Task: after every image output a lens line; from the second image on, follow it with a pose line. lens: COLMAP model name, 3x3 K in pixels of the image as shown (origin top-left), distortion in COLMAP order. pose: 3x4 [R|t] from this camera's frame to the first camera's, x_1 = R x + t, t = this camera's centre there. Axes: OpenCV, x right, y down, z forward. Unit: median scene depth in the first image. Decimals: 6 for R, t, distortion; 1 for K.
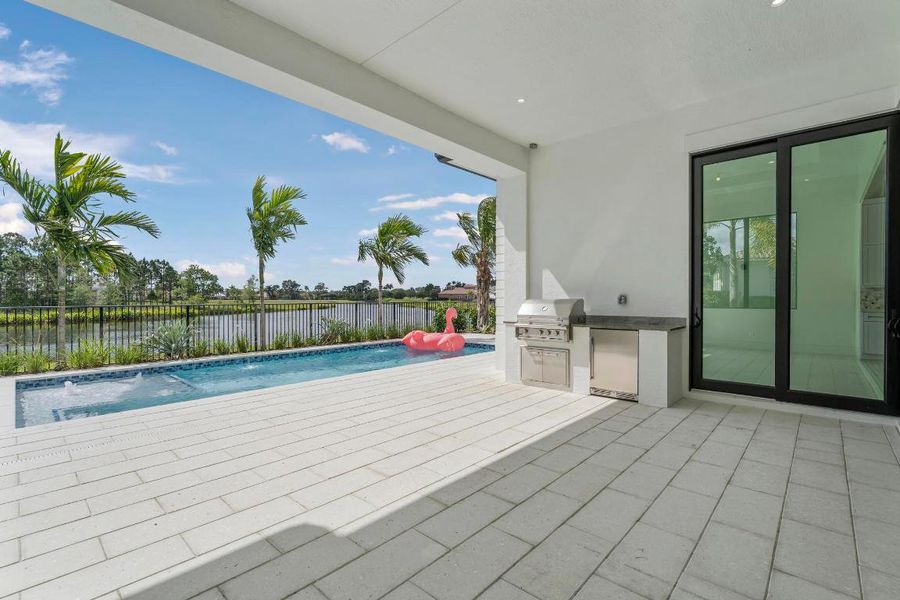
lens RADIAL K [[400.9, 0, 460.6], [0, 400.9, 302.4], [0, 0, 1]] dist [-0.000747, -0.000227]
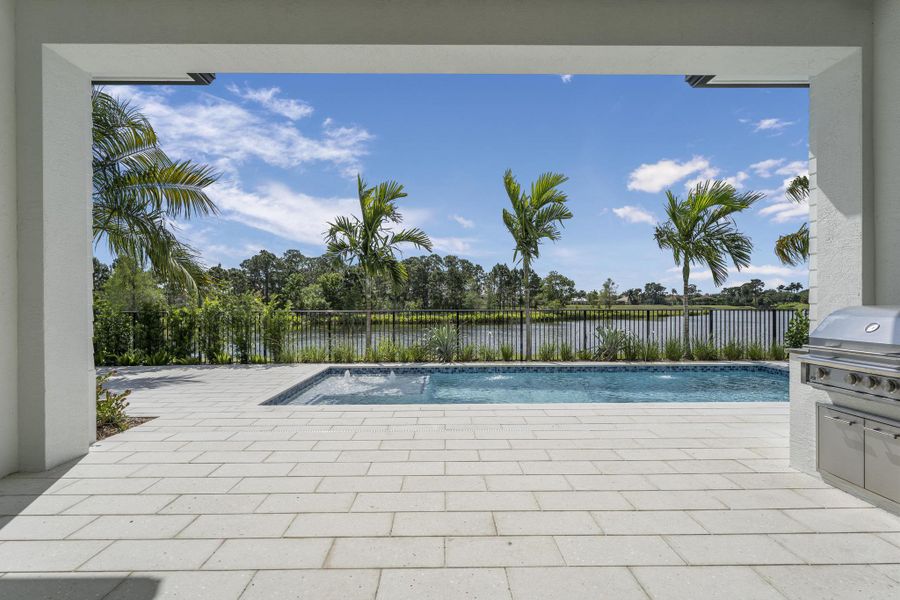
lens RADIAL K [[450.9, 0, 450.0], [0, 450.9, 300.0], [0, 0, 1]] dist [0.002017, -0.000398]
pose [[0.683823, -0.005874, -0.729624, 0.135994], [-0.006984, 0.999869, -0.014596, -0.002527], [0.729614, 0.015077, 0.683693, 0.161227]]
